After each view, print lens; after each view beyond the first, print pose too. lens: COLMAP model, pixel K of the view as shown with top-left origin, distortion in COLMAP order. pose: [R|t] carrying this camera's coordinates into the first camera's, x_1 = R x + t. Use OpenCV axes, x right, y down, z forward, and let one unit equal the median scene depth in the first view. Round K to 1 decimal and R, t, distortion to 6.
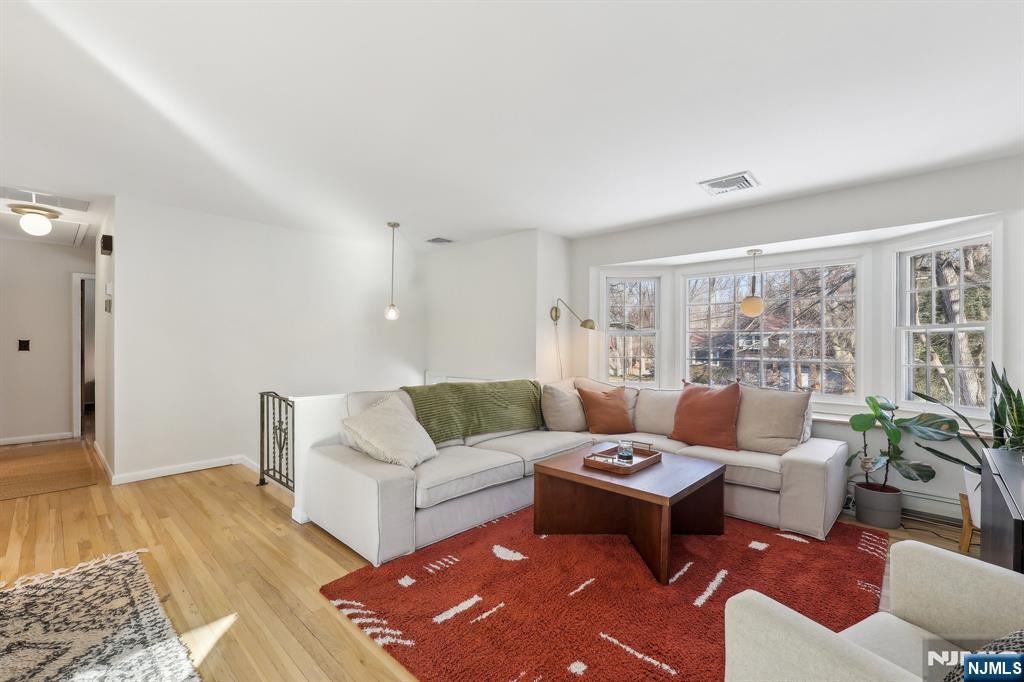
lens RADIAL K [[431.1, 0, 510.2], [0, 431.1, 343.9], [0, 0, 1]] dist [0.000273, 0.000179]
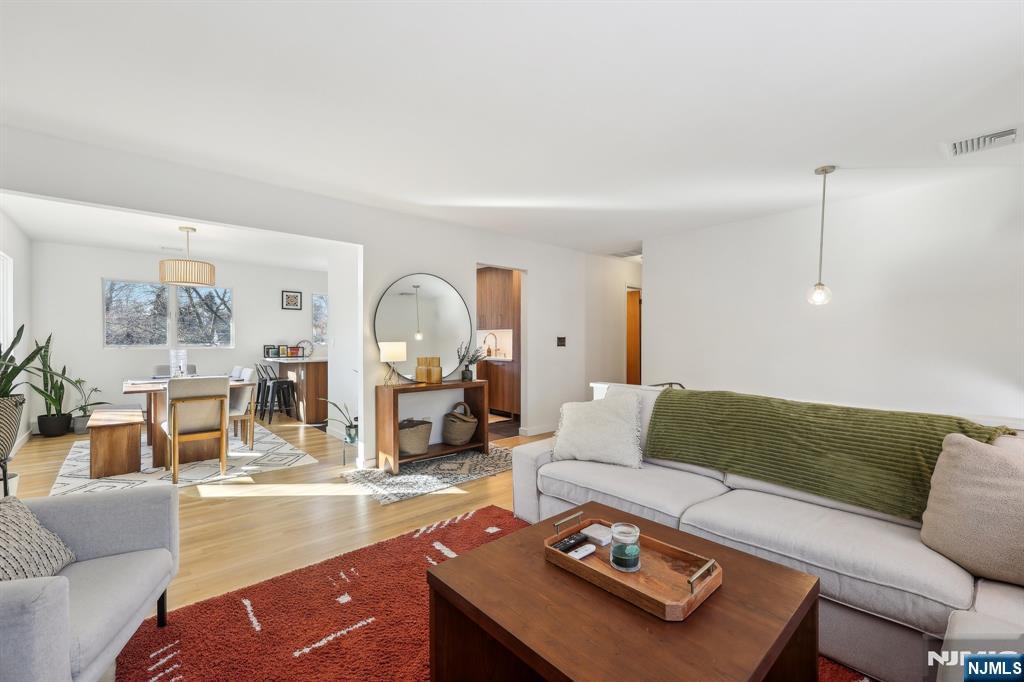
lens RADIAL K [[431.1, 0, 513.4], [0, 431.1, 339.5], [0, 0, 1]] dist [0.000273, 0.000179]
pose [[-0.065459, -0.003599, -0.997849, 0.826838], [-0.001094, 0.999993, -0.003535, 0.007278], [0.997855, 0.000860, -0.065463, 0.950908]]
